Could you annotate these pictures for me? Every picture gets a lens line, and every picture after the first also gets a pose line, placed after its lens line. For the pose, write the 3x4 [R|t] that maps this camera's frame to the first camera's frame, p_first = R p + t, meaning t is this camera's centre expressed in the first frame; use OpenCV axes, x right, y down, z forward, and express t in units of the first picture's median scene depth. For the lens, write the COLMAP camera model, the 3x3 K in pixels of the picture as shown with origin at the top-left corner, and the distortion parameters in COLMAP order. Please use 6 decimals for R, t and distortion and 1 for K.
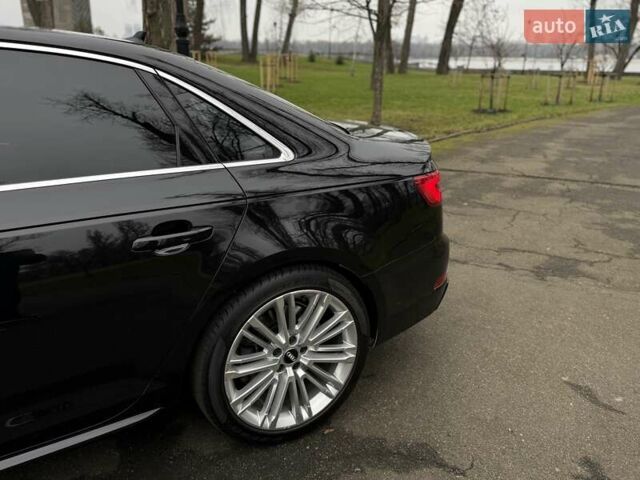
lens RADIAL K [[534.5, 0, 313.5], [0, 534.5, 243.7], [0, 0, 1]] dist [0.083843, -0.123908]
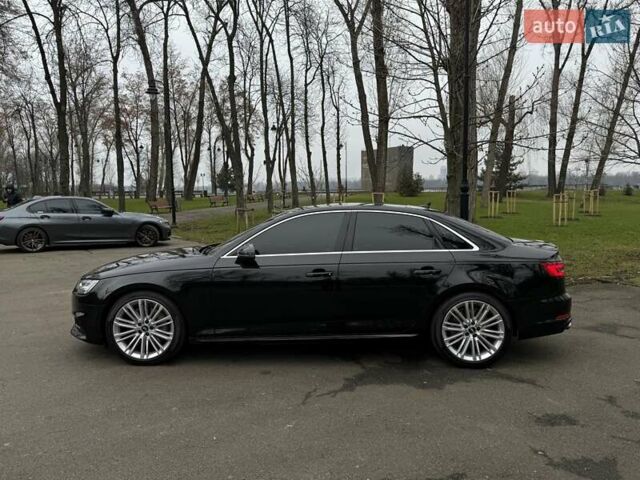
lens RADIAL K [[534.5, 0, 313.5], [0, 534.5, 243.7], [0, 0, 1]] dist [0.083843, -0.123908]
pose [[0.853903, 0.027846, -0.519687, 0.588812], [-0.149665, 0.969524, -0.193967, 0.403898], [0.498448, 0.243408, 0.832047, -1.447339]]
